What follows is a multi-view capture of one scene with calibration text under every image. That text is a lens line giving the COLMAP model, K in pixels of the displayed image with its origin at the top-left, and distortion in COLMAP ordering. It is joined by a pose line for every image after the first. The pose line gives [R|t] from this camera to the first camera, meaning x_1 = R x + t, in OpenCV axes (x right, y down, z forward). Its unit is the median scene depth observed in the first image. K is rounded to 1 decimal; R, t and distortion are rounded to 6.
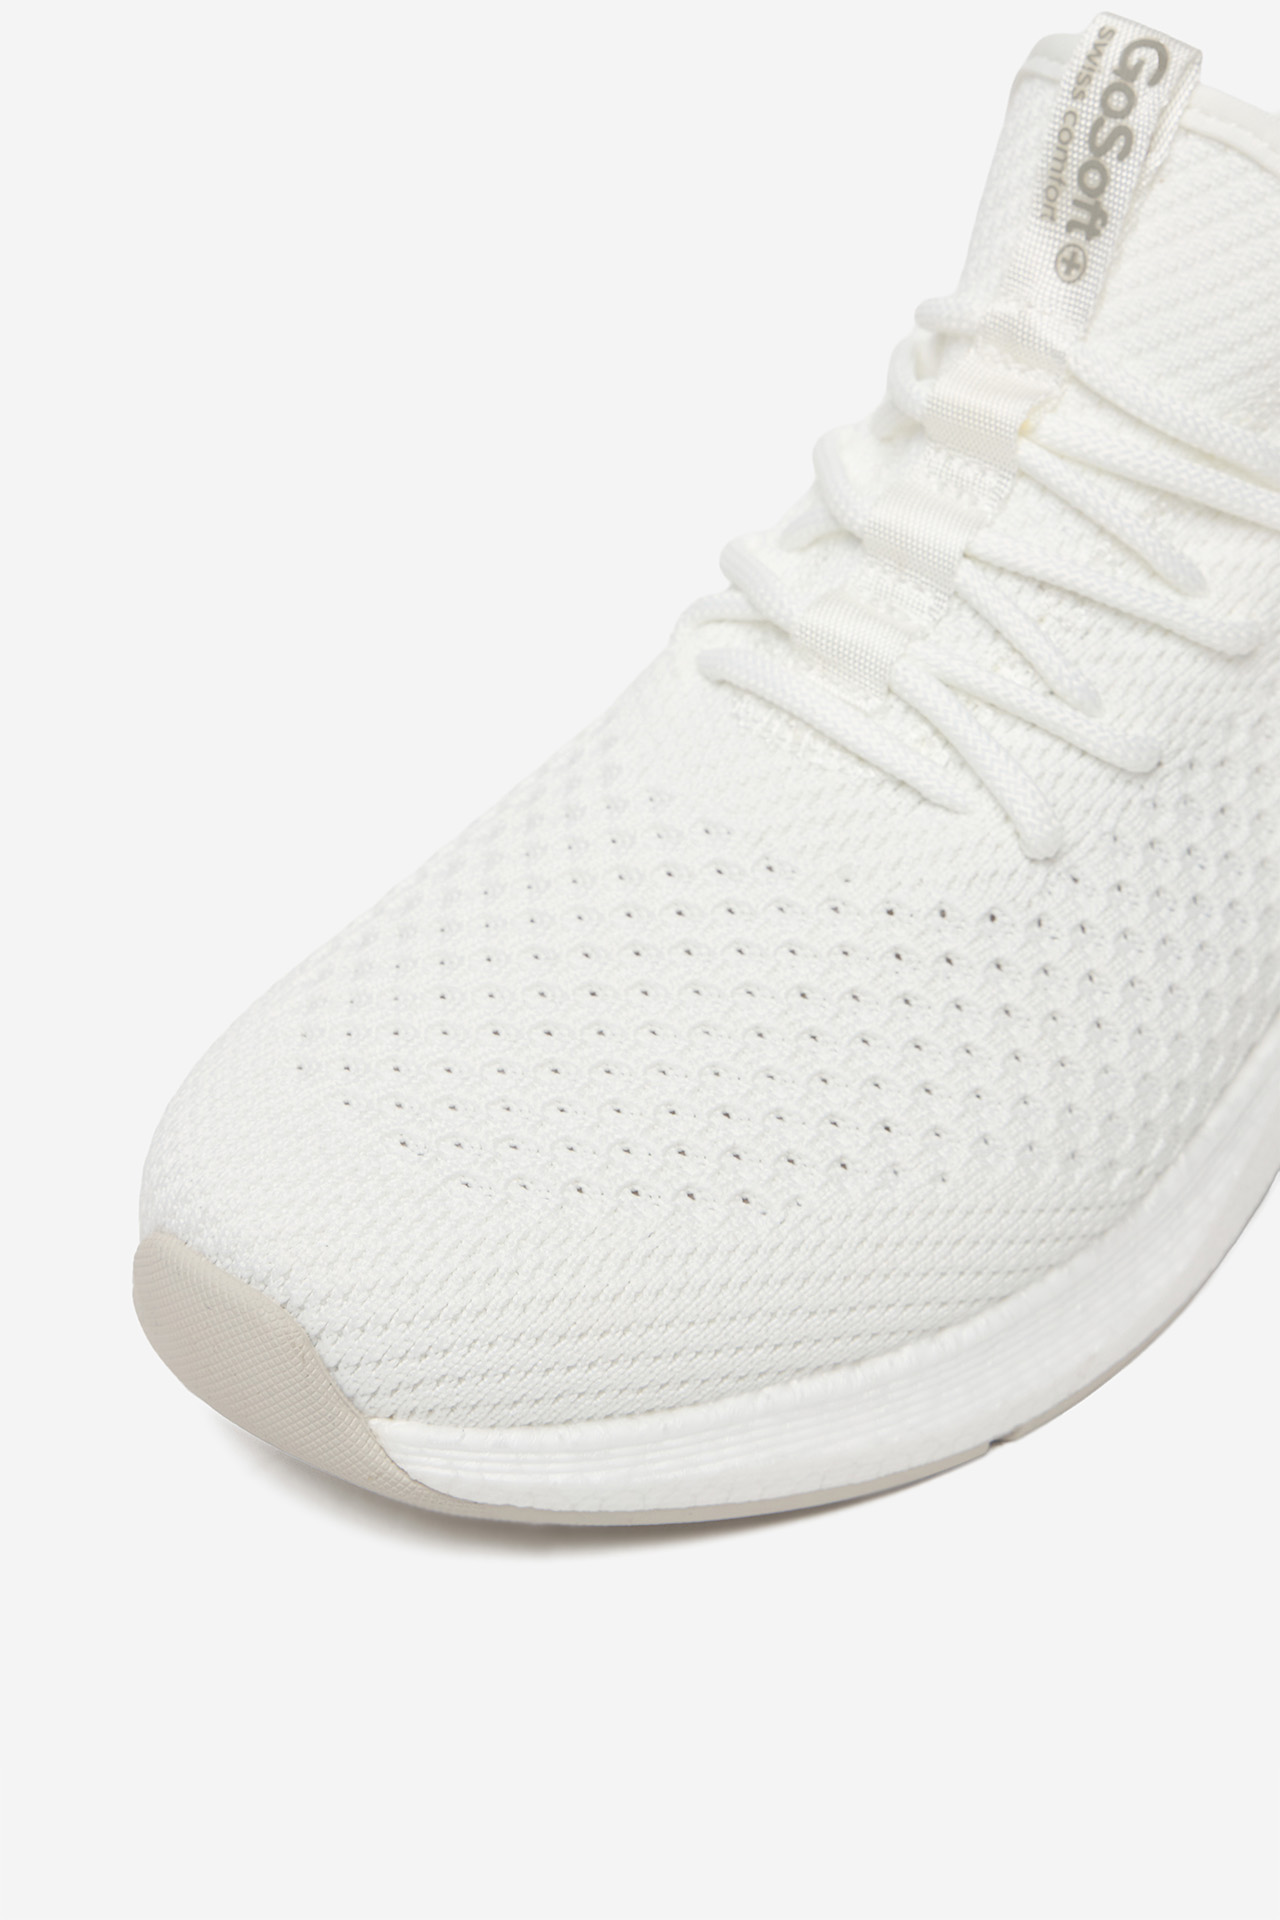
lens RADIAL K [[4308.4, 0, 640.0], [0, 4308.4, 960.0], [0, 0, 1]] dist [-0.064903, -0.336282]
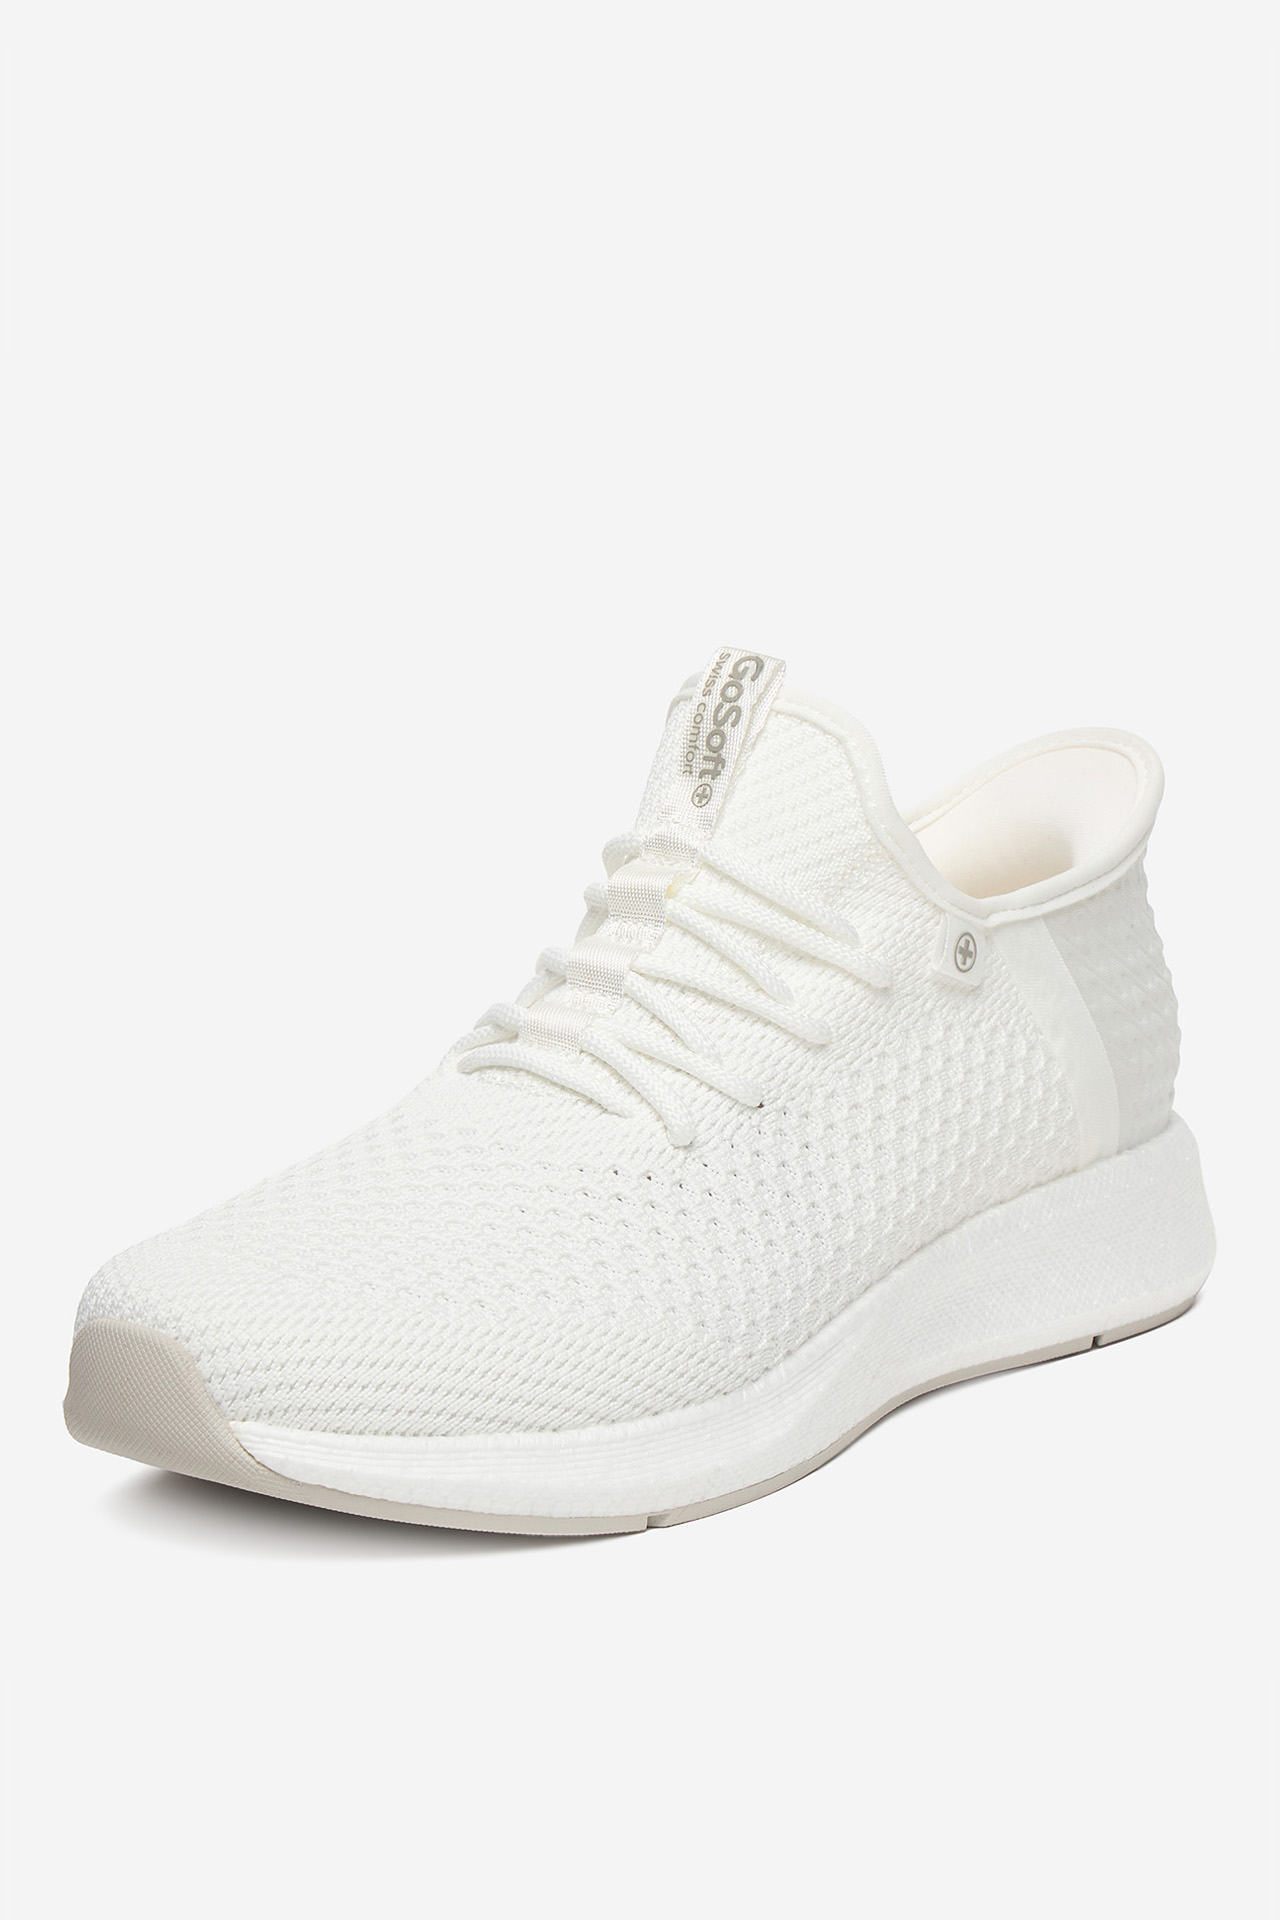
lens RADIAL K [[4265.8, 0, 640.0], [0, 4265.8, 960.0], [0, 0, 1]] dist [0.058044, 0.134001]
pose [[0.998521, 0.015812, 0.052026, 0.000150], [0.001820, 0.946531, -0.322606, 0.386267], [-0.054345, 0.322224, 0.945102, -0.418064]]
